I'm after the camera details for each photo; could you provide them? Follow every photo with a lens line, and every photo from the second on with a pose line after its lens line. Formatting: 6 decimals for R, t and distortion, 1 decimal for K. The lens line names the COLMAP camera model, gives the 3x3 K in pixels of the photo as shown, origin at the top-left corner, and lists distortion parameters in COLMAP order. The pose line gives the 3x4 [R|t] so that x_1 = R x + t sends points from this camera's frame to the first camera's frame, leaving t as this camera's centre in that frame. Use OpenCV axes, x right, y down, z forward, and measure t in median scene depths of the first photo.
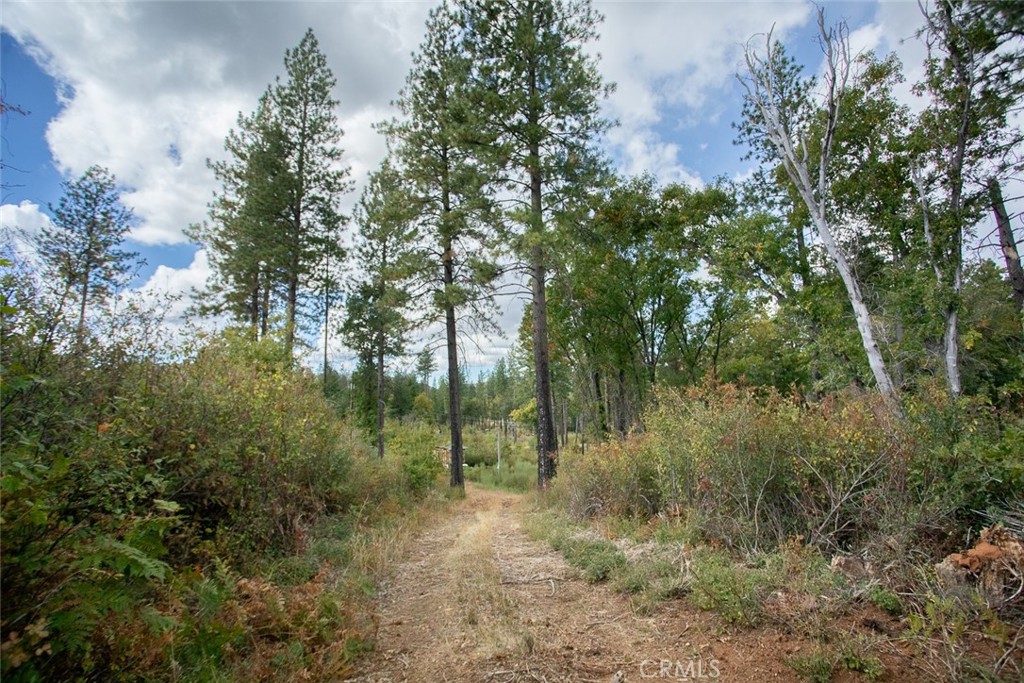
lens RADIAL K [[490.7, 0, 515.7], [0, 490.7, 345.6], [0, 0, 1]] dist [-0.071461, 0.029170]
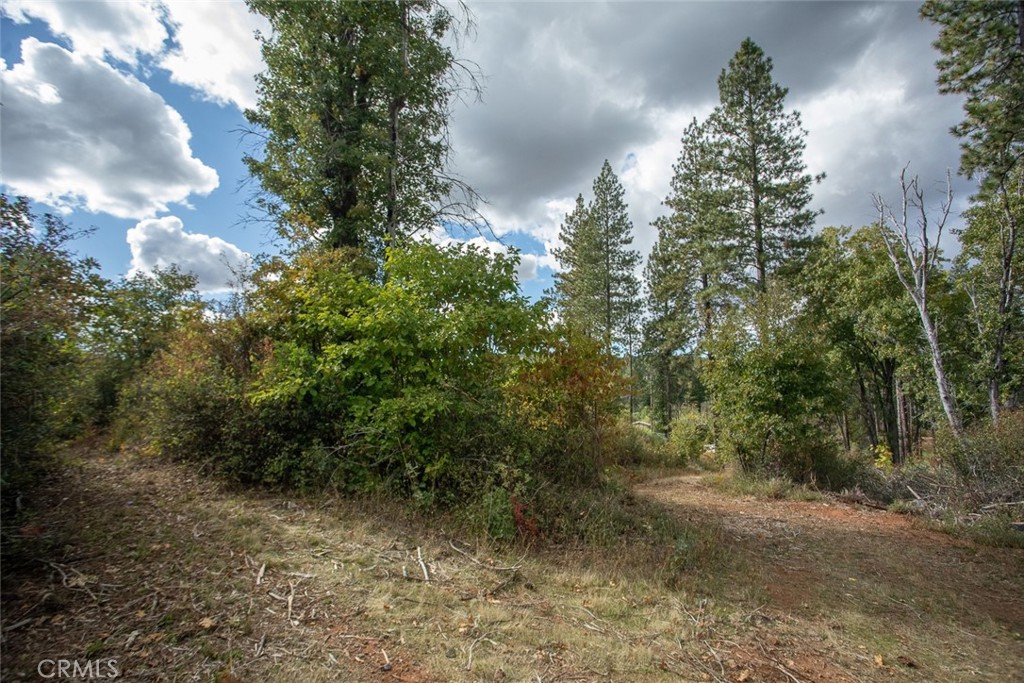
lens RADIAL K [[490.7, 0, 515.7], [0, 490.7, 345.6], [0, 0, 1]] dist [-0.071461, 0.029170]
pose [[0.825001, -0.044134, -0.563406, 0.178805], [0.064057, 0.997824, 0.015635, -0.114808], [0.561490, -0.048989, 0.826032, -0.477415]]
